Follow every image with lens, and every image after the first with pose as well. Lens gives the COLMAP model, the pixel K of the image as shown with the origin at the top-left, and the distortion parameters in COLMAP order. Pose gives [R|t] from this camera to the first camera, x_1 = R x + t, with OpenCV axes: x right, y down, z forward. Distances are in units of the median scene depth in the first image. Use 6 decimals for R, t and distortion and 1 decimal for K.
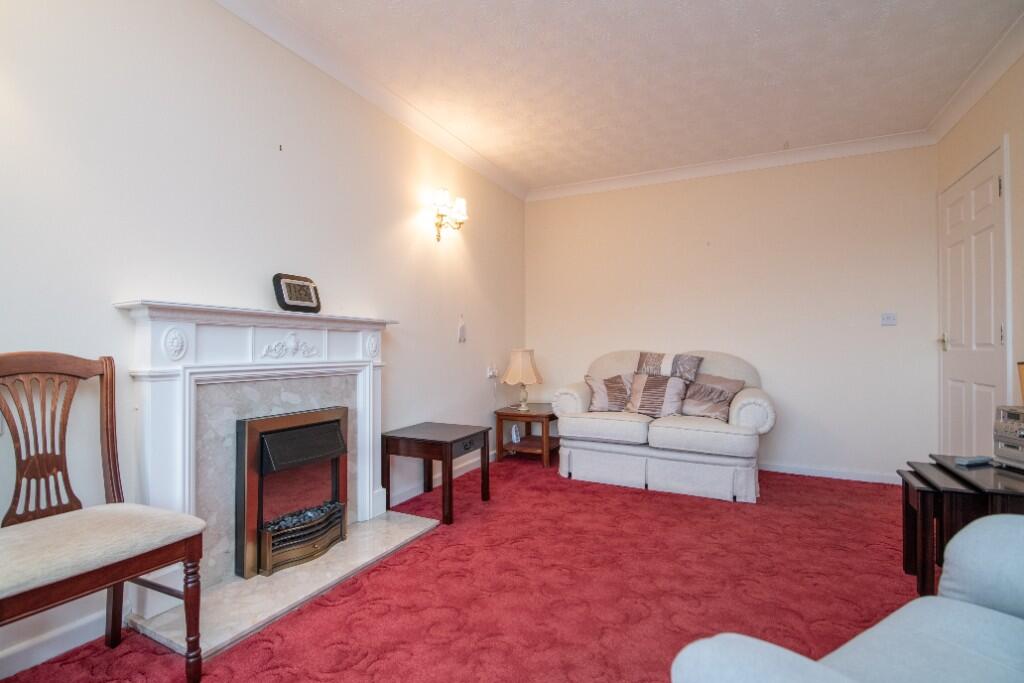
lens RADIAL K [[474.7, 0, 512.0], [0, 474.7, 341.5], [0, 0, 1]] dist [-0.018060, 0.000026]
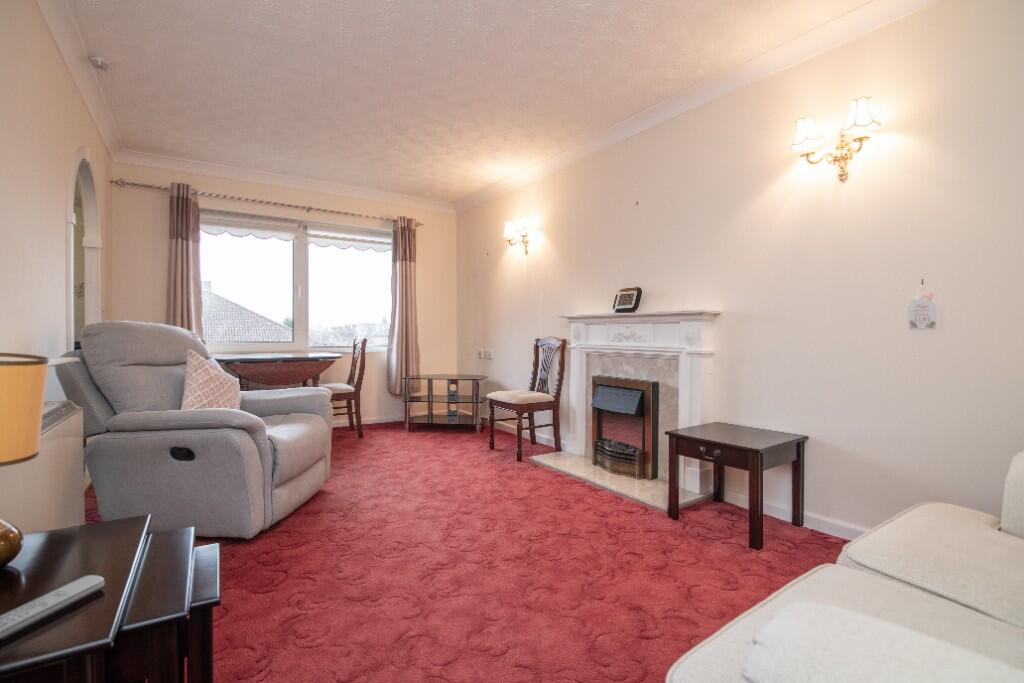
lens RADIAL K [[474.7, 0, 512.0], [0, 474.7, 341.5], [0, 0, 1]] dist [-0.018060, 0.000026]
pose [[-0.498163, 0.015773, -0.866940, 0.997116], [0.008737, 0.999875, 0.013172, 0.007270], [0.867040, -0.001013, -0.498238, 1.373449]]
